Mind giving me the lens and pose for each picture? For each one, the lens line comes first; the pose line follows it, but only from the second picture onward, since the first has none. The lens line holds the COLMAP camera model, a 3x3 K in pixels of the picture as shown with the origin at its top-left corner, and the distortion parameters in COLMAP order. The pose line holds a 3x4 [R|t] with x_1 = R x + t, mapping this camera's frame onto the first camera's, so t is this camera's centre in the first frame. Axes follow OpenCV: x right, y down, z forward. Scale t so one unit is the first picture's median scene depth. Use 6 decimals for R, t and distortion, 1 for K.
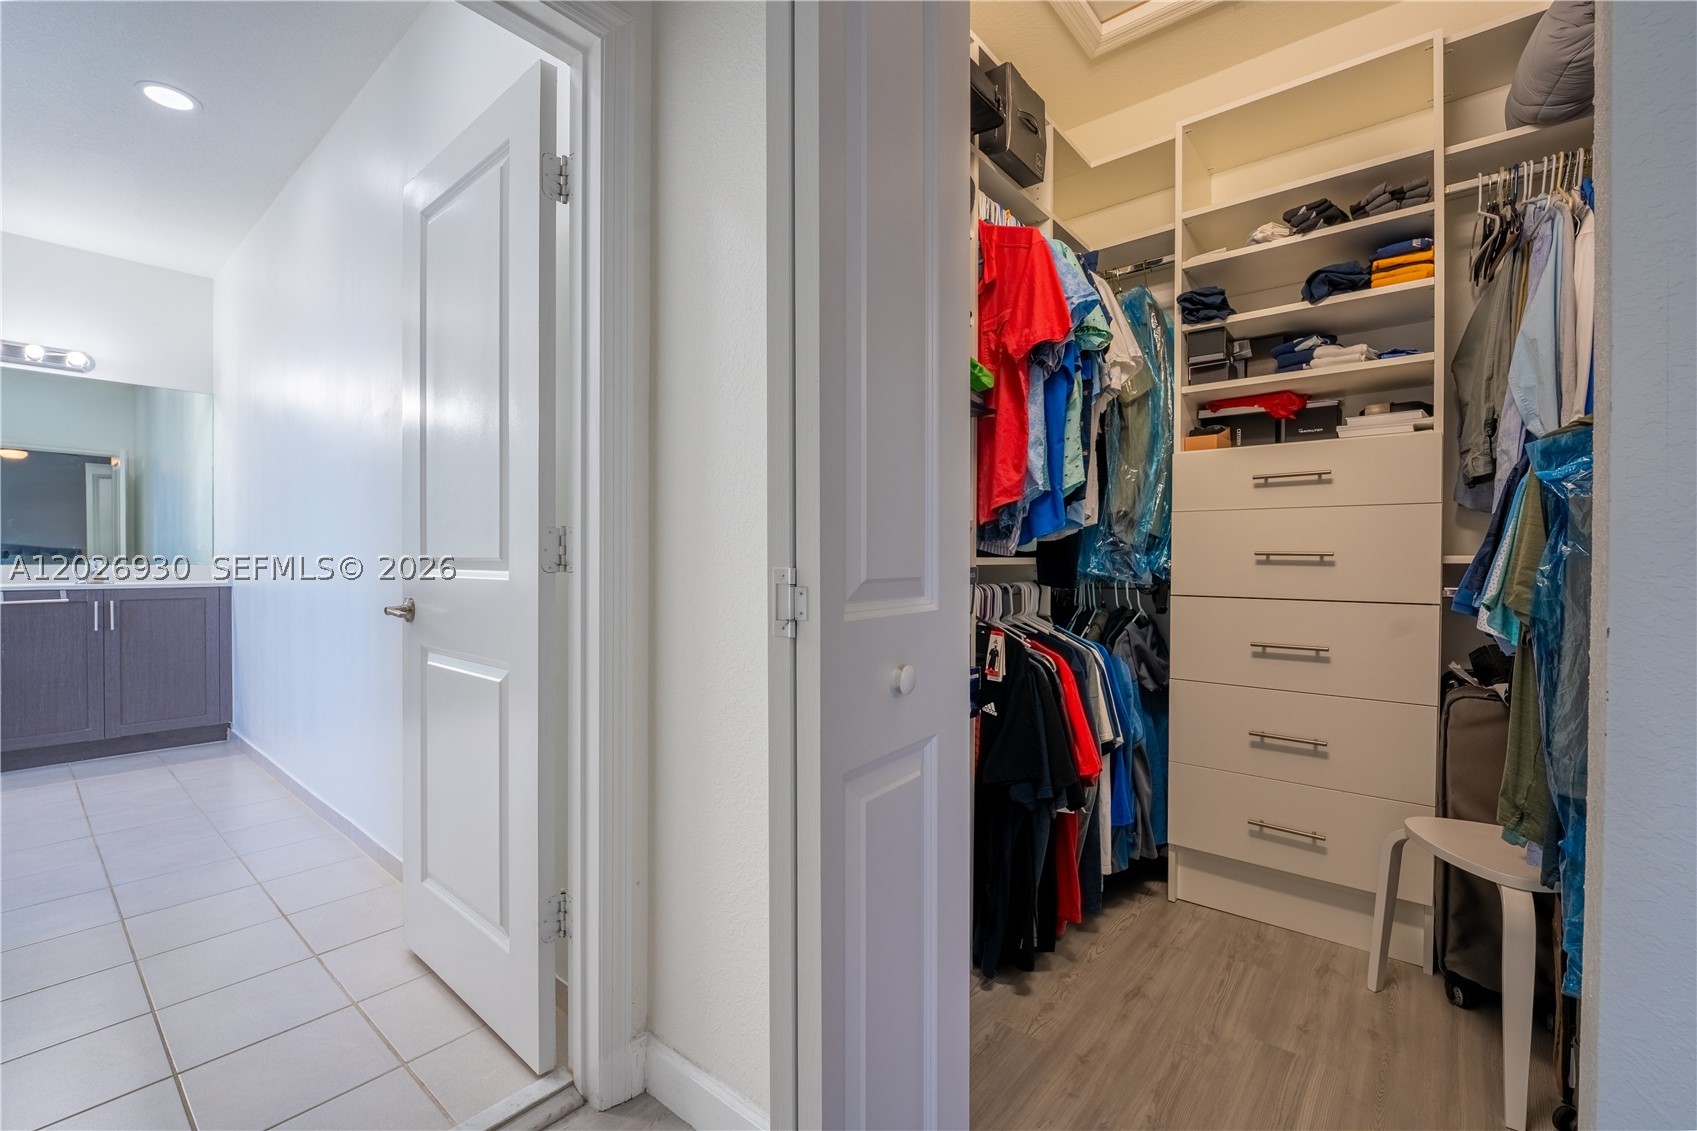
lens RADIAL K [[727.2, 0, 848.5], [0, 727.2, 565.5], [0, 0, 1]] dist [-0.001781, -0.000318]
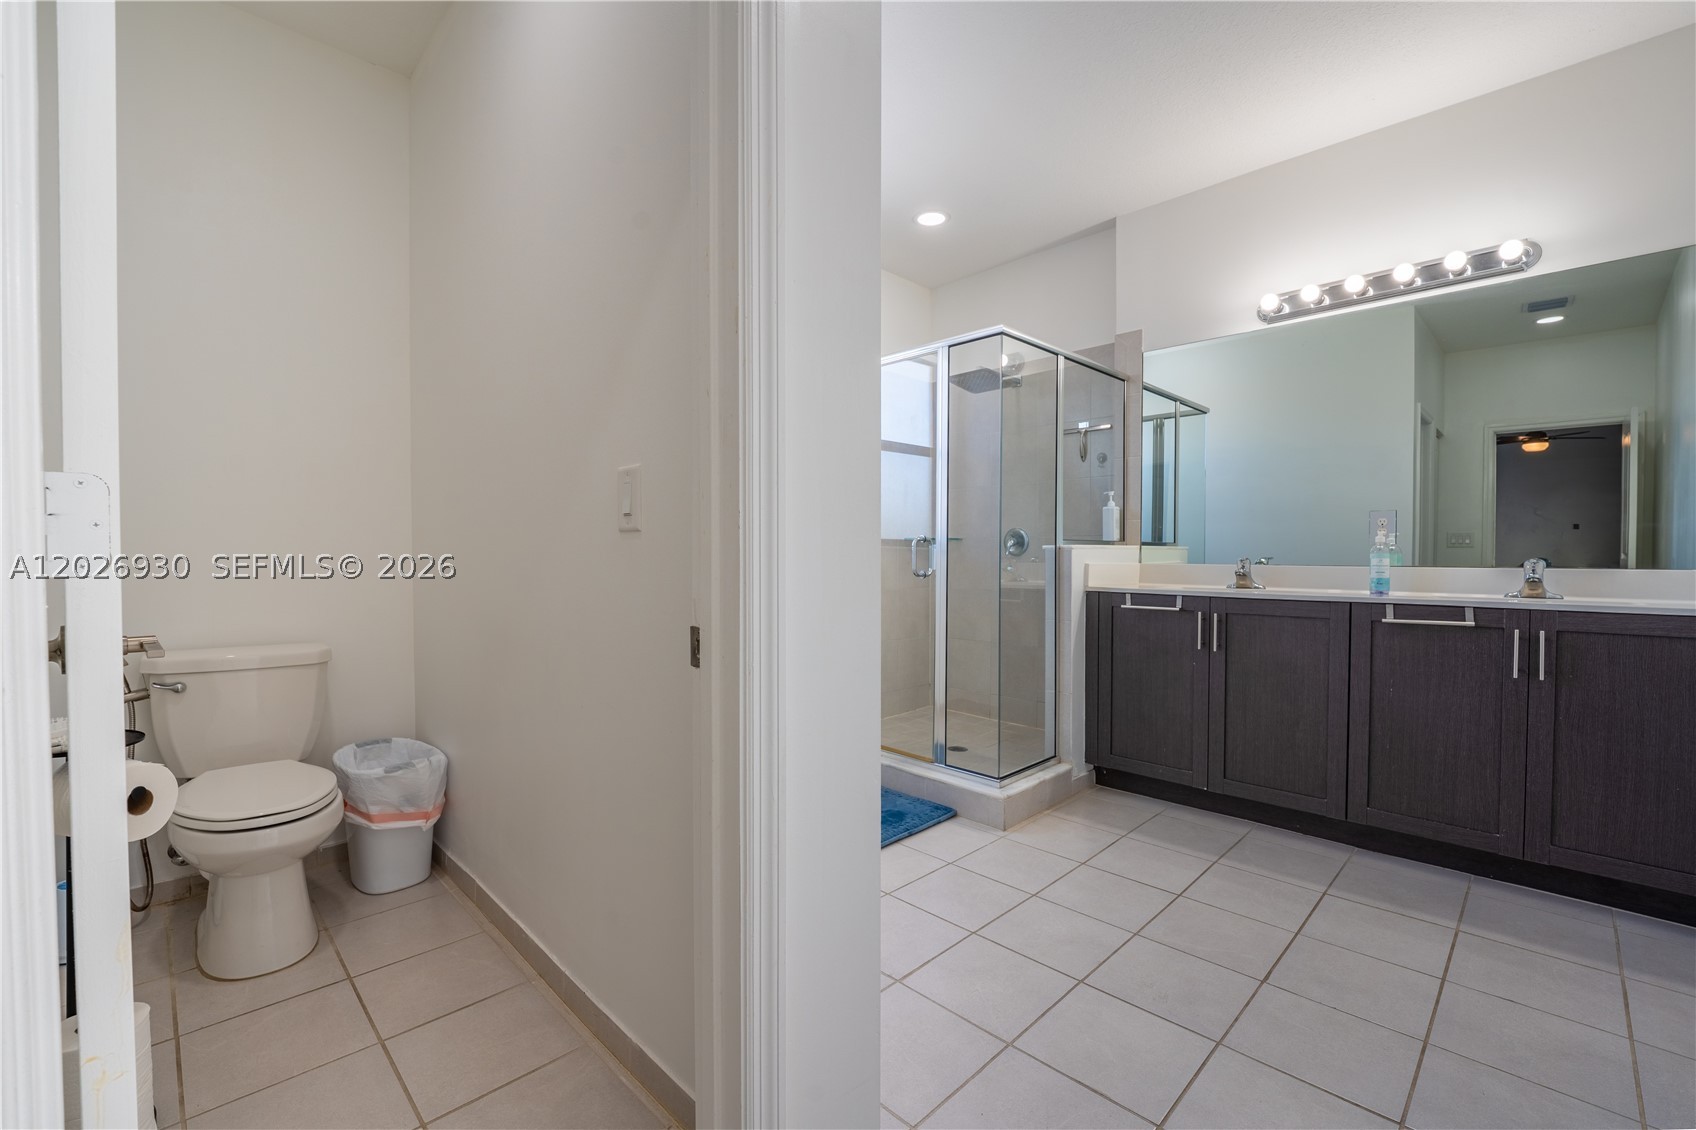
lens RADIAL K [[713.0, 0, 837.9], [0, 713.0, 568.3], [0, 0, 1]] dist [-0.013781, -0.000329]
pose [[-0.100725, 0.015435, -0.994795, -0.387151], [-0.012168, 0.999786, 0.016745, -0.004390], [0.994840, 0.013791, -0.100515, 0.482107]]
